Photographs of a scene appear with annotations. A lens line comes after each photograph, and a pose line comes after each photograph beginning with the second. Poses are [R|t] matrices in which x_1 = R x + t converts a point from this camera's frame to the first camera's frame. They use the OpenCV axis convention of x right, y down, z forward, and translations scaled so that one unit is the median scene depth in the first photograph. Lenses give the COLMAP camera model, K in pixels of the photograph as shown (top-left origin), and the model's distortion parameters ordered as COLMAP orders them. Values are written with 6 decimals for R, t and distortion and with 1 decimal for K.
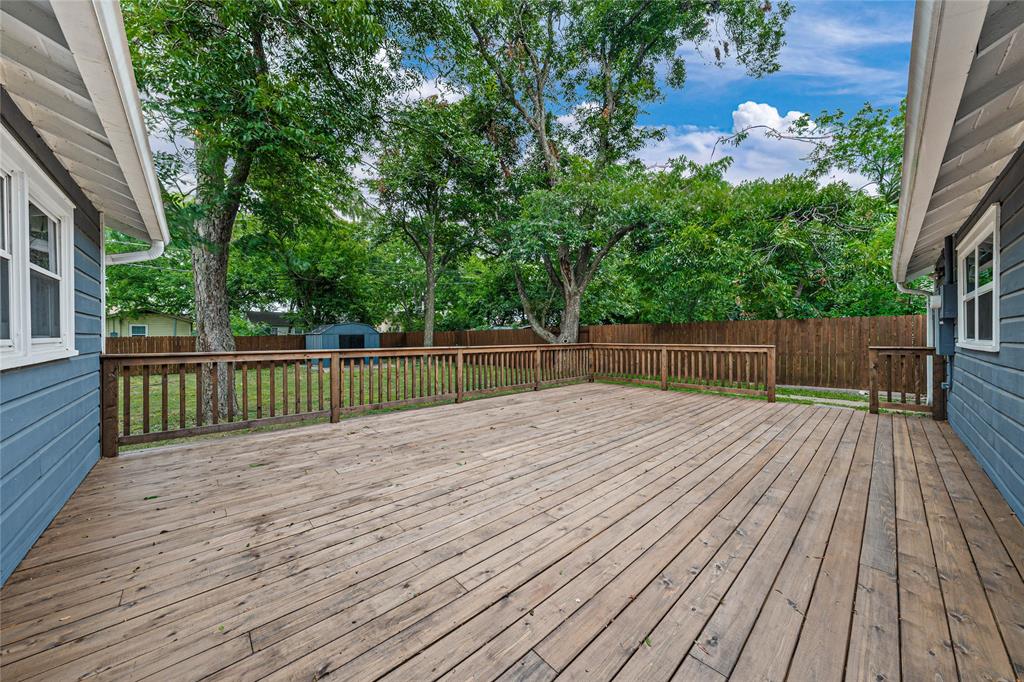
lens RADIAL K [[350.2, 0, 508.7], [0, 350.2, 338.4], [0, 0, 1]] dist [-0.011413, -0.000015]
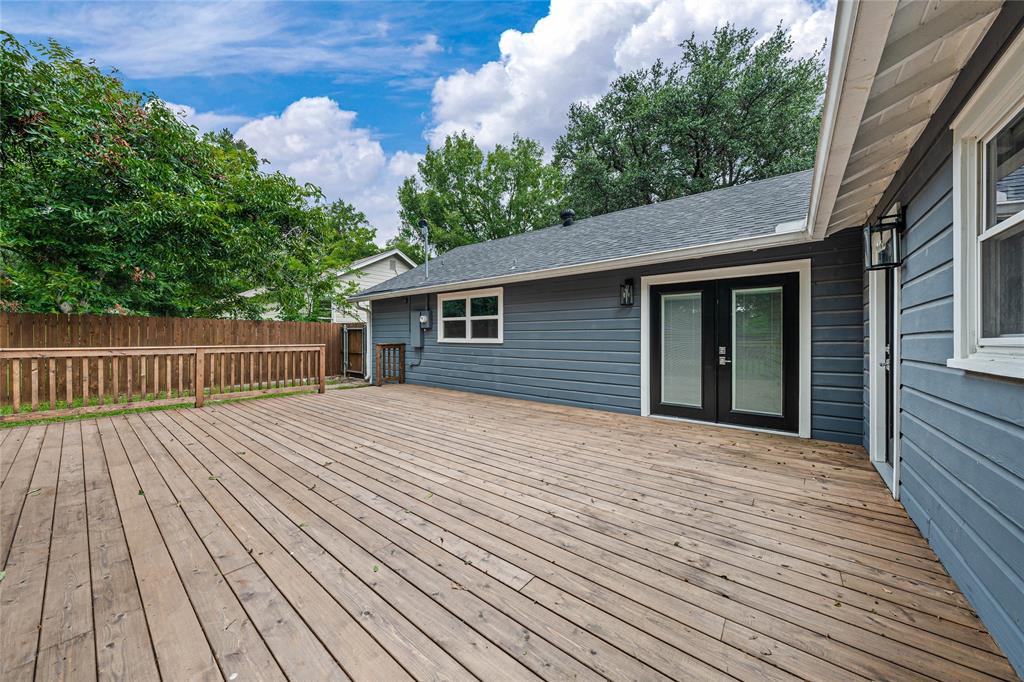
lens RADIAL K [[350.2, 0, 509.1], [0, 350.2, 338.1], [0, 0, 1]] dist [-0.011413, -0.000015]
pose [[-0.146935, -0.003483, 0.989140, -0.749591], [0.003450, 0.999986, 0.004033, -0.005883], [-0.989140, 0.004005, -0.146921, 0.803870]]
